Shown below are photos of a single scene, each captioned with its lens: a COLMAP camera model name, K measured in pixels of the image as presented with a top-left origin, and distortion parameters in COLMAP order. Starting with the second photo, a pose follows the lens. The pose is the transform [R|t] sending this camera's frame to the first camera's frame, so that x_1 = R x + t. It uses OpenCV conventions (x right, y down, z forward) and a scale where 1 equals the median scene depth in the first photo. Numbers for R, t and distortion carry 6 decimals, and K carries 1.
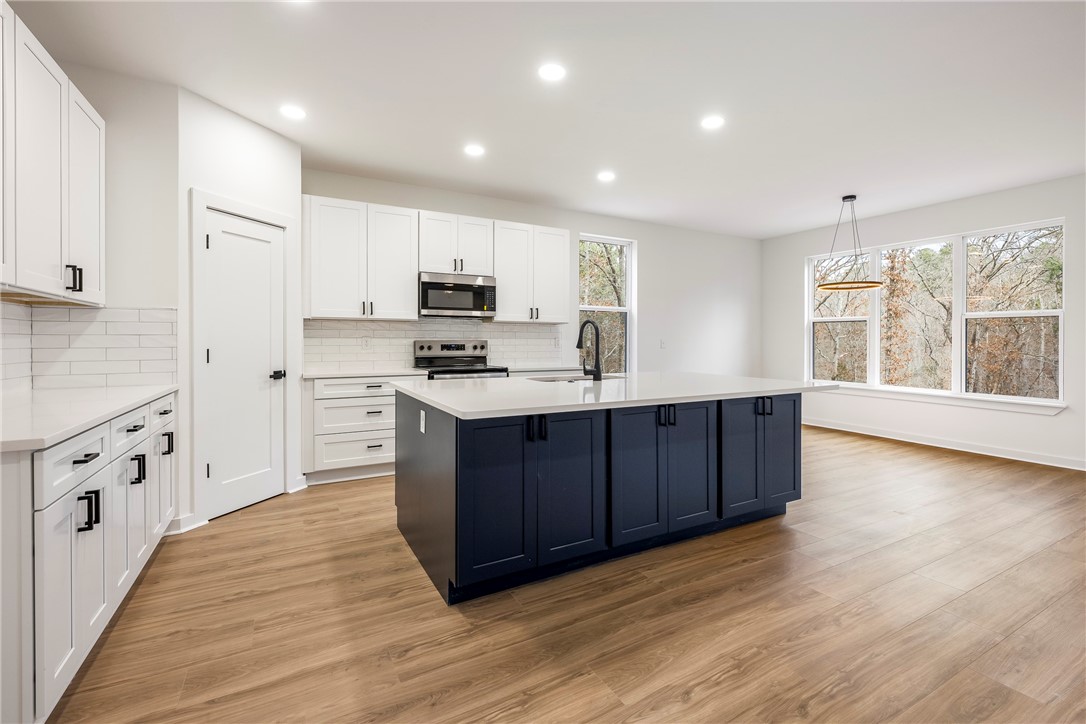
lens RADIAL K [[483.4, 0, 567.7], [0, 483.4, 340.4], [0, 0, 1]] dist [-0.000785, 0.001660]
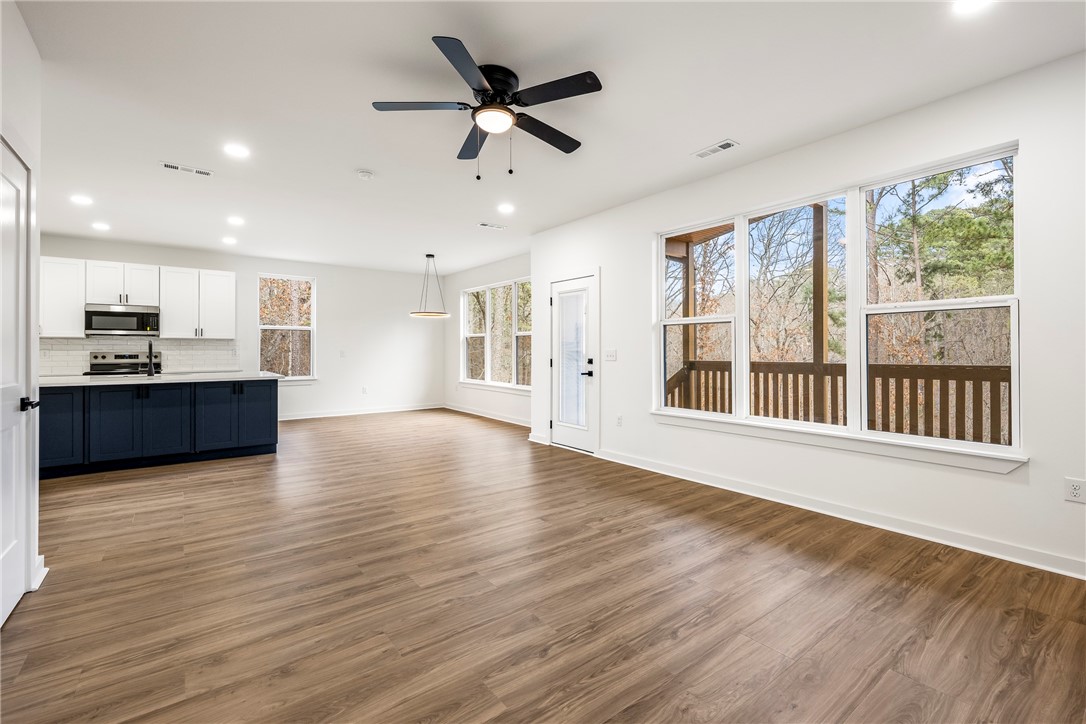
lens RADIAL K [[483.4, 0, 543.1], [0, 483.4, 343.8], [0, 0, 1]] dist [-0.000785, 0.001660]
pose [[0.993314, -0.000876, 0.115442, 0.865110], [0.002331, 0.999920, -0.012470, -0.003104], [-0.115421, 0.012655, 0.993236, -0.564653]]
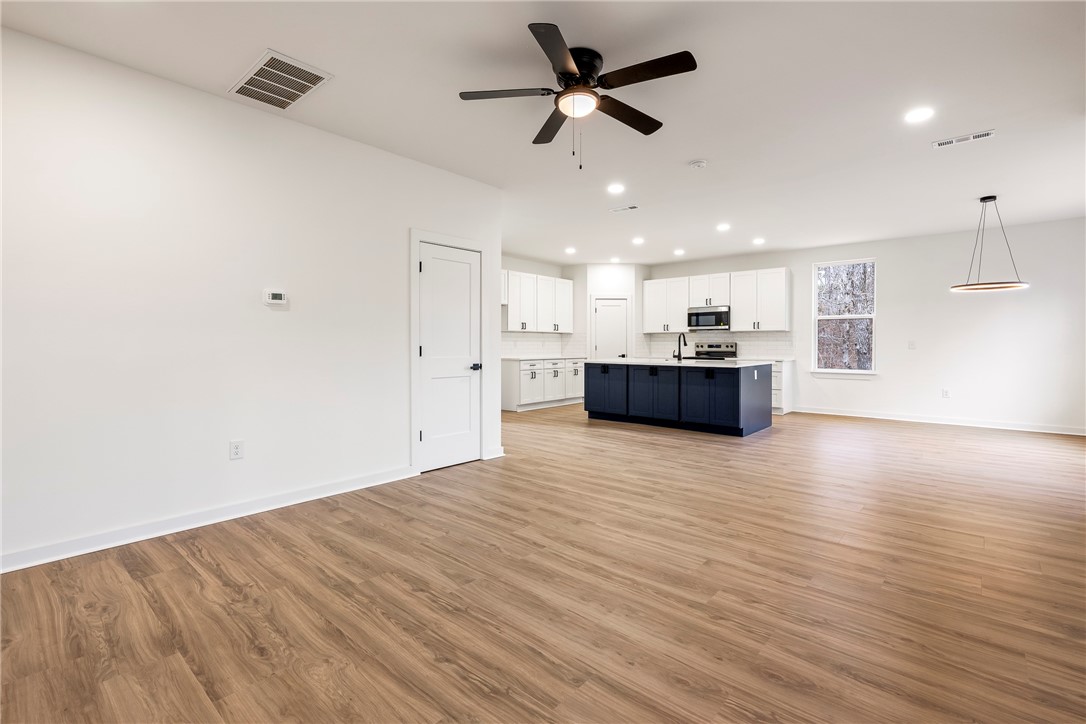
lens RADIAL K [[483.4, 0, 537.4], [0, 483.4, 345.3], [0, 0, 1]] dist [-0.000785, 0.001660]
pose [[0.310517, 0.005445, -0.950552, 1.395705], [0.000429, 0.999983, 0.005868, -0.000243], [0.950568, -0.002230, 0.310509, -0.208206]]
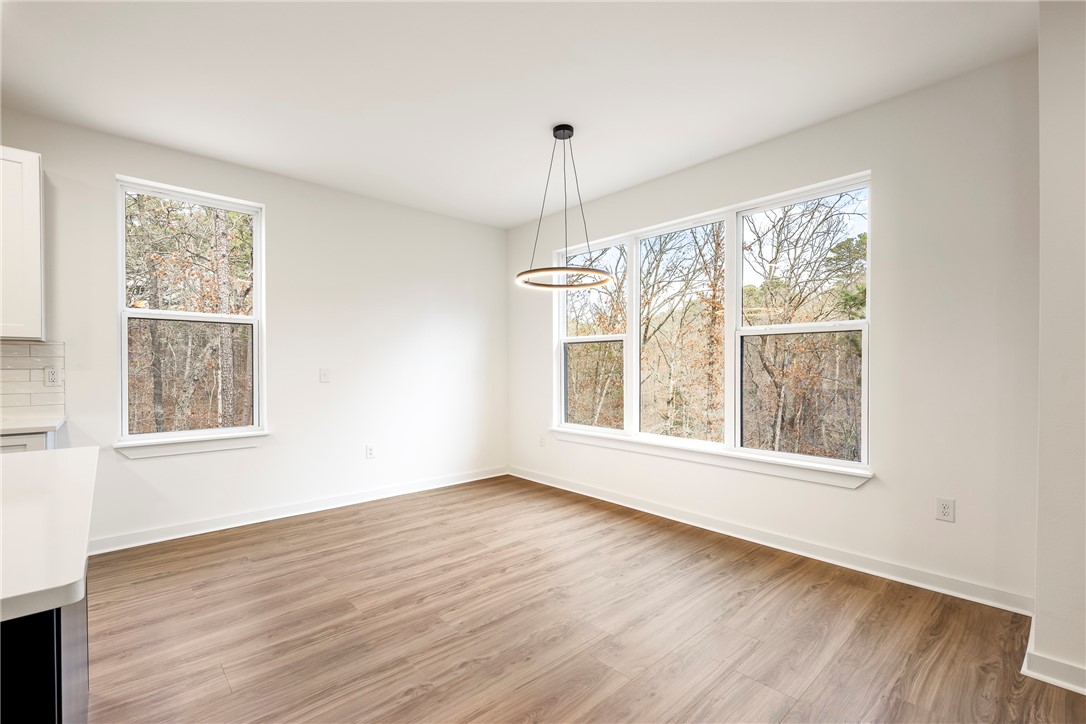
lens RADIAL K [[483.4, 0, 518.4], [0, 483.4, 370.8], [0, 0, 1]] dist [-0.000785, 0.001660]
pose [[0.981523, -0.006183, 0.191244, 0.476310], [0.004693, 0.999955, 0.008242, -0.004666], [-0.191287, -0.007192, 0.981508, 0.488102]]
